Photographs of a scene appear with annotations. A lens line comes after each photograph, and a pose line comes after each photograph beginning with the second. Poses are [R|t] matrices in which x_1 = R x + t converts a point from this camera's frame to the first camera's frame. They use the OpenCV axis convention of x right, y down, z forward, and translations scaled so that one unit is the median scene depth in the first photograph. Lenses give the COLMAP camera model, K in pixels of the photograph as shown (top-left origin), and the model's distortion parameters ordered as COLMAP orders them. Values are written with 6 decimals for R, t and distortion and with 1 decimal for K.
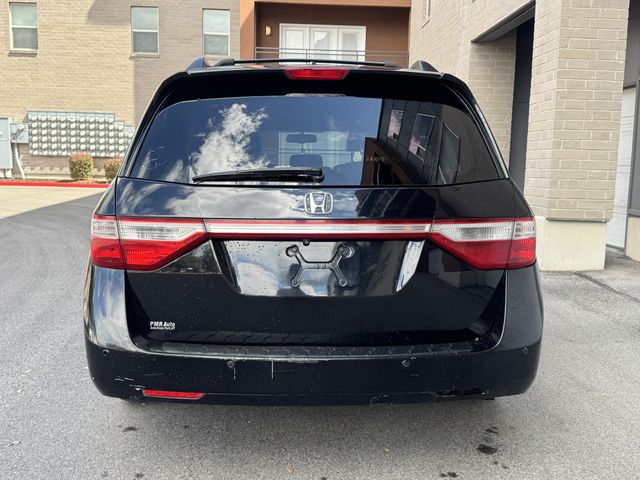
lens RADIAL K [[656.2, 0, 320.0], [0, 656.2, 240.0], [0, 0, 1]] dist [0.147456, -0.304681]
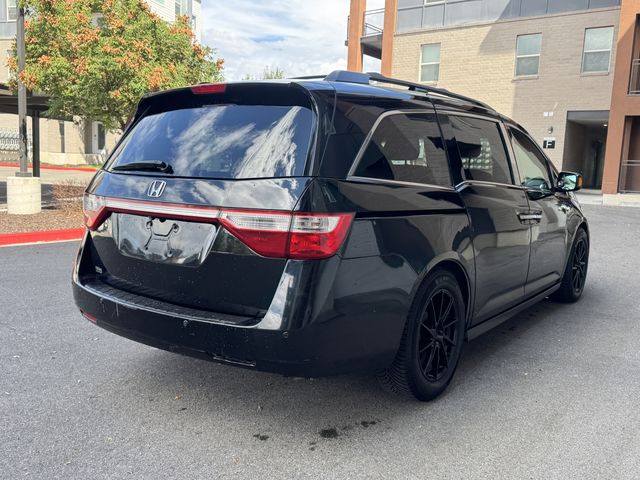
lens RADIAL K [[580.3, 0, 318.1], [0, 580.3, 237.6], [0, 0, 1]] dist [0.104256, -0.189419]
pose [[0.771031, 0.090306, -0.630362, 0.738934], [-0.097395, 0.994970, 0.023411, -0.014031], [0.629306, 0.043344, 0.775948, 0.236013]]
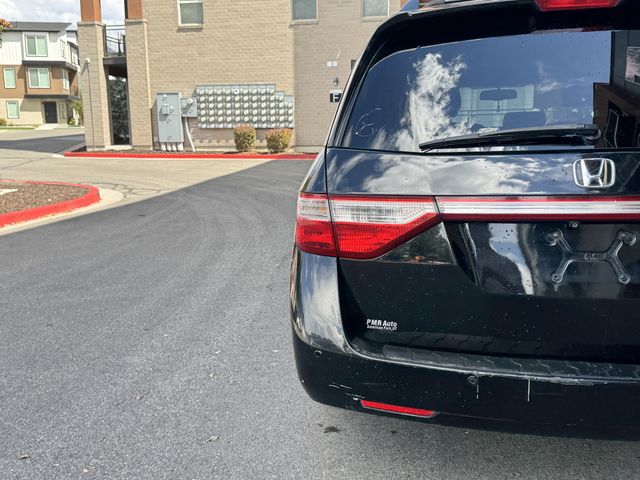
lens RADIAL K [[654.0, 0, 317.5], [0, 654.0, 246.8], [0, 0, 1]] dist [0.166610, -0.316256]
pose [[0.973783, 0.007839, -0.227343, -0.101830], [0.005916, 0.998195, 0.059757, -0.014888], [0.227401, -0.059536, 0.971980, 0.144320]]
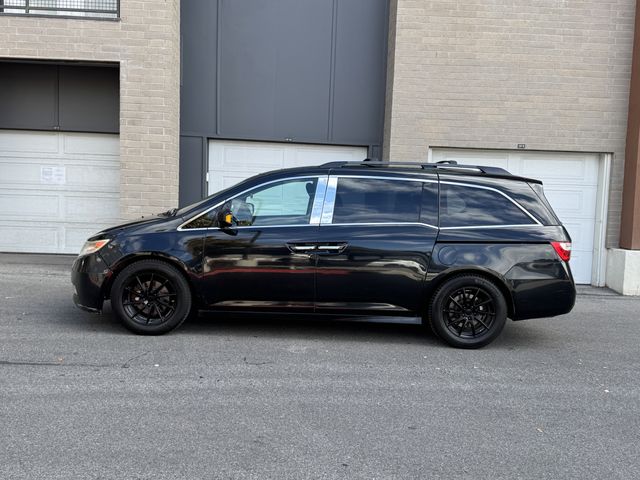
lens RADIAL K [[656.2, 0, 320.0], [0, 656.2, 240.0], [0, 0, 1]] dist [0.147456, -0.304681]
pose [[-0.006749, -0.084971, 0.996361, -2.225706], [0.077088, 0.993374, 0.085239, -0.256870], [-0.997001, 0.077383, -0.000154, 1.524270]]
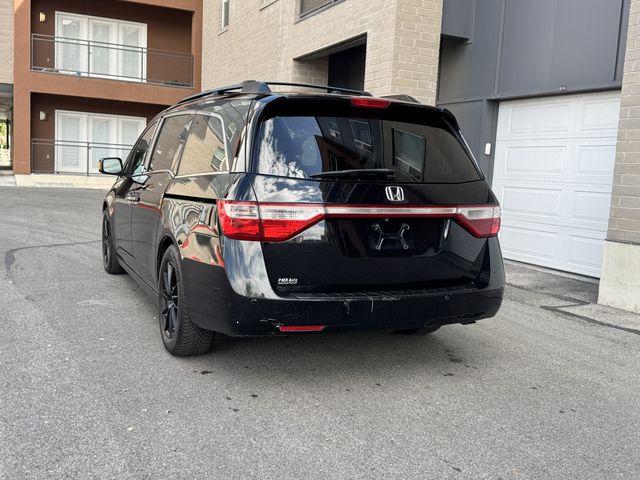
lens RADIAL K [[656.2, 0, 320.0], [0, 656.2, 240.0], [0, 0, 1]] dist [0.147456, -0.304681]
pose [[0.923398, -0.016867, 0.383473, -0.554526], [0.015799, 0.999858, 0.005935, 0.028341], [-0.383519, 0.000578, 0.923533, -0.237017]]
